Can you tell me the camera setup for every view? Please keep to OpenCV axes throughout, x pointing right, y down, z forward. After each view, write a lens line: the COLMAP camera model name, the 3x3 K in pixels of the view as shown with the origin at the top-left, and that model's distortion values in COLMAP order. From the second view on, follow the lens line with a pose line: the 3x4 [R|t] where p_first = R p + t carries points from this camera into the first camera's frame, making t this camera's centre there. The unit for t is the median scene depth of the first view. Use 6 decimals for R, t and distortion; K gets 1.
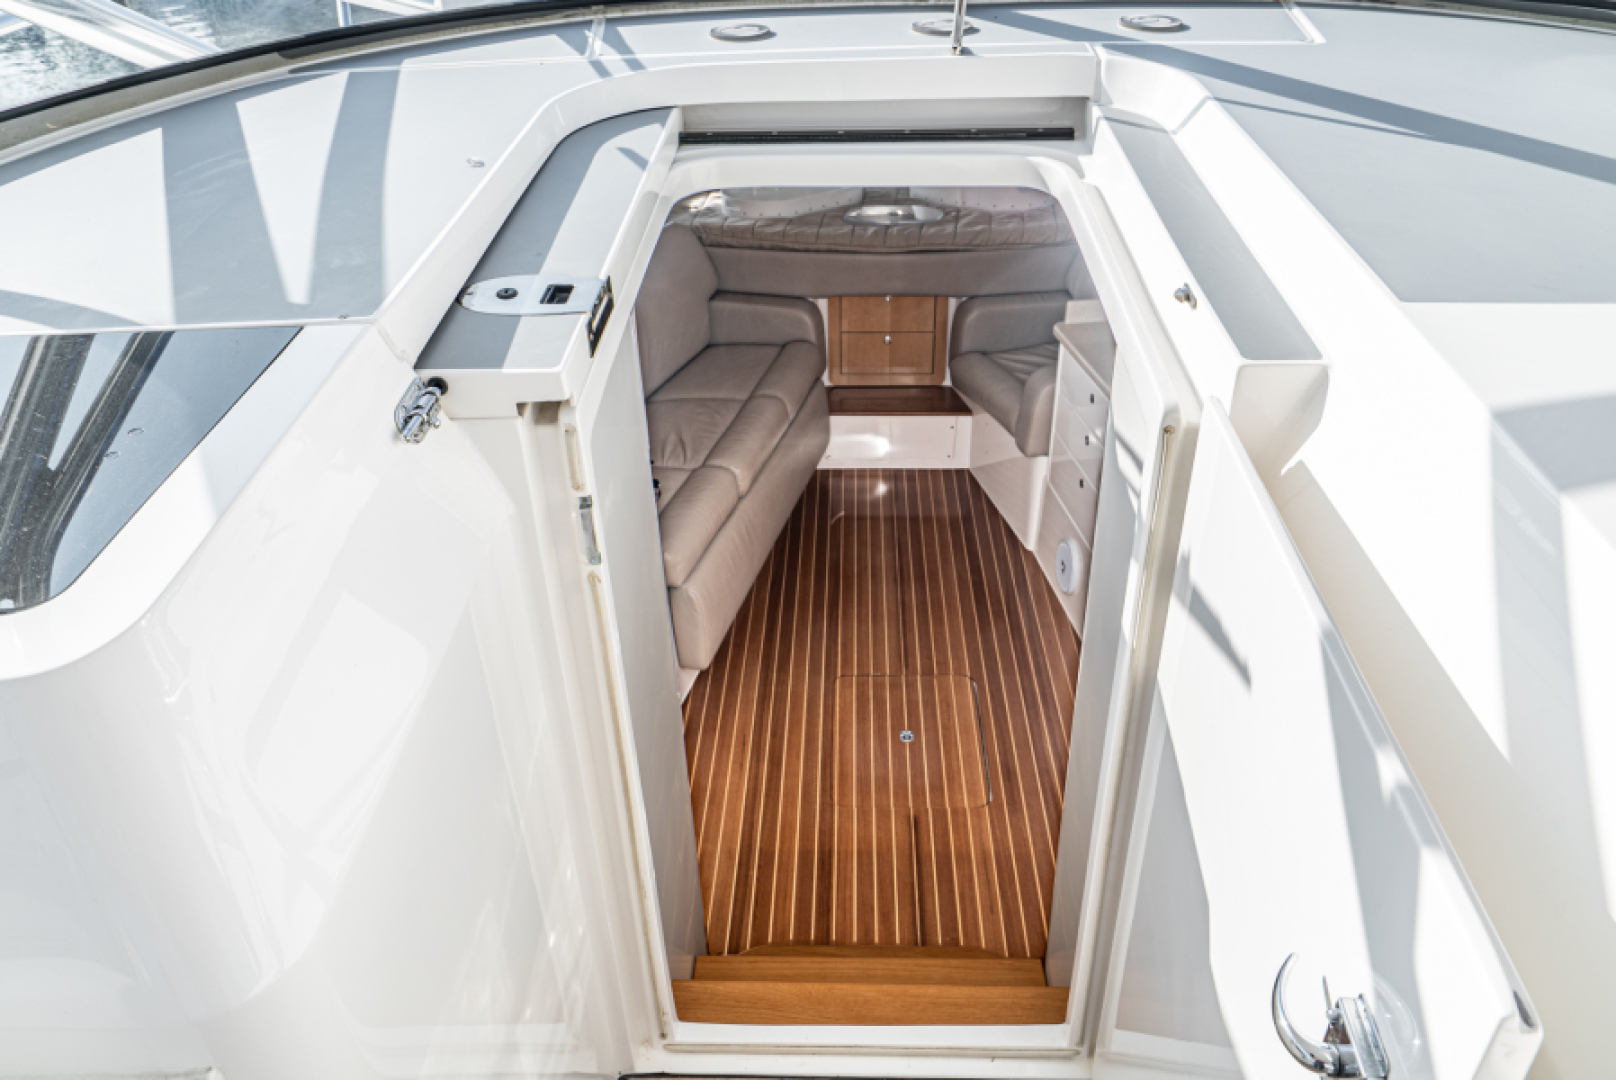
lens RADIAL K [[1142.1, 0, 810.8], [0, 1142.1, 539.2], [0, 0, 1]] dist [0.000404, -0.000016]
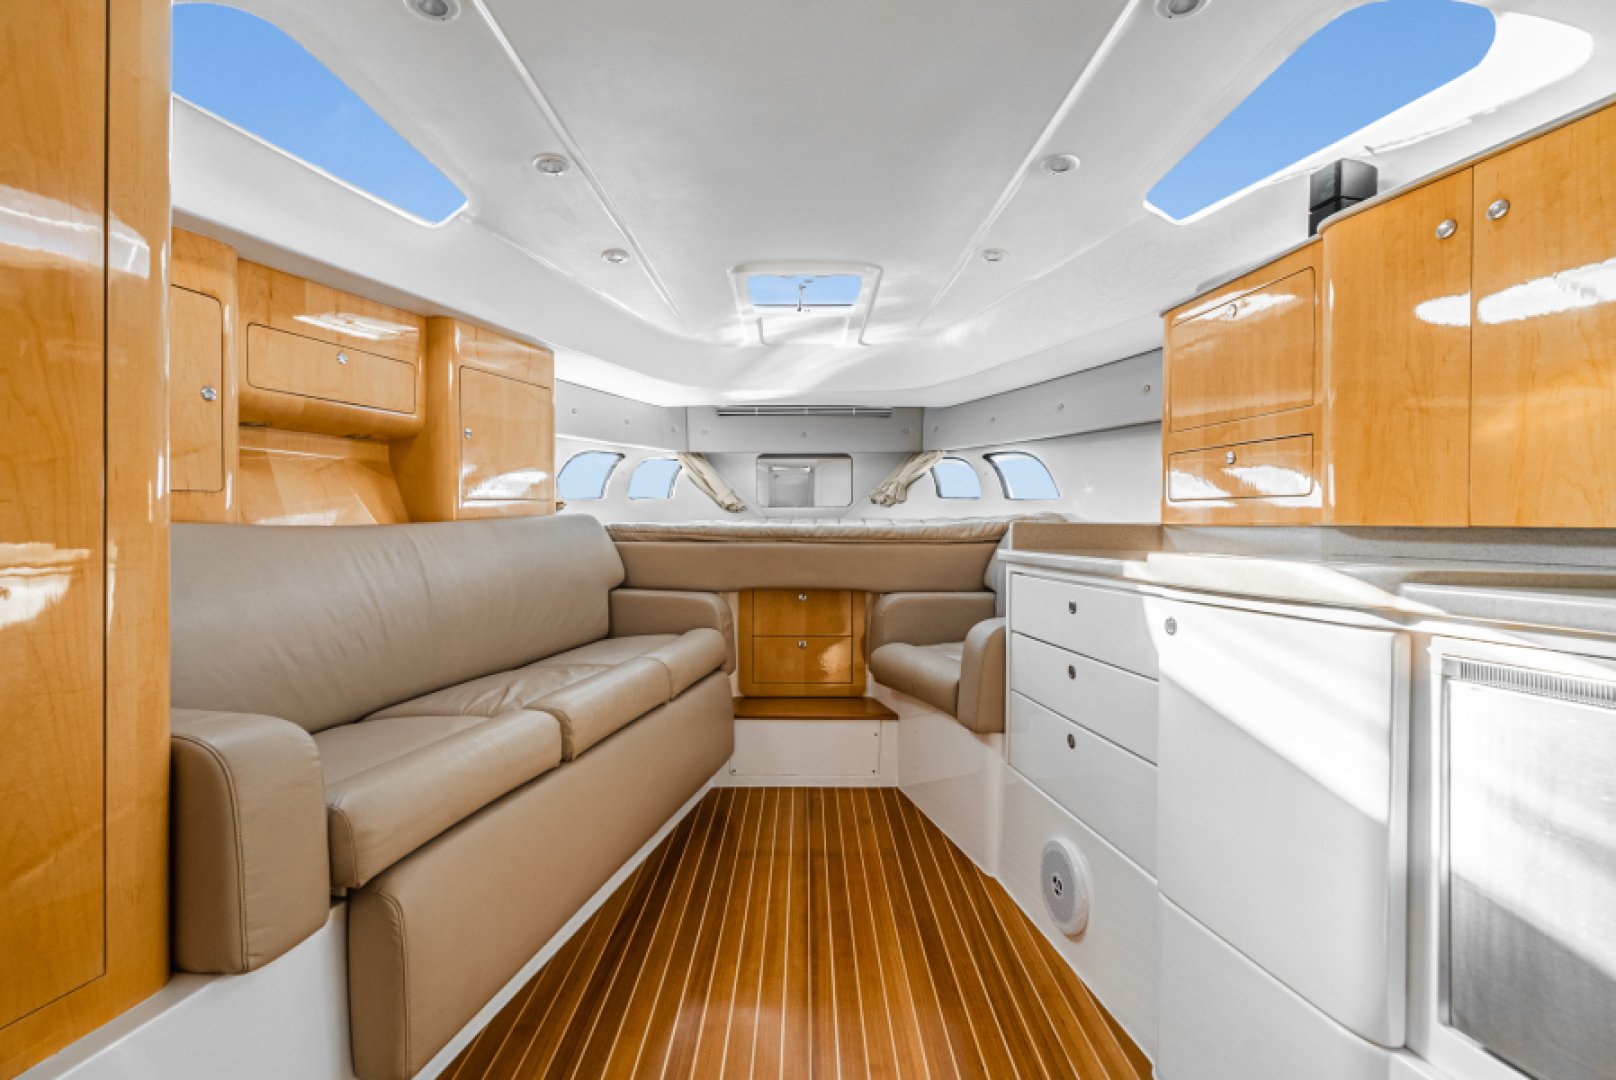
lens RADIAL K [[735.1, 0, 815.2], [0, 735.1, 528.5], [0, 0, 1]] dist [-0.000702, 0.000076]
pose [[0.998435, 0.026811, 0.049077, 0.045936], [0.002003, 0.859879, -0.510494, 0.052386], [-0.055887, 0.509793, 0.858480, 0.444382]]
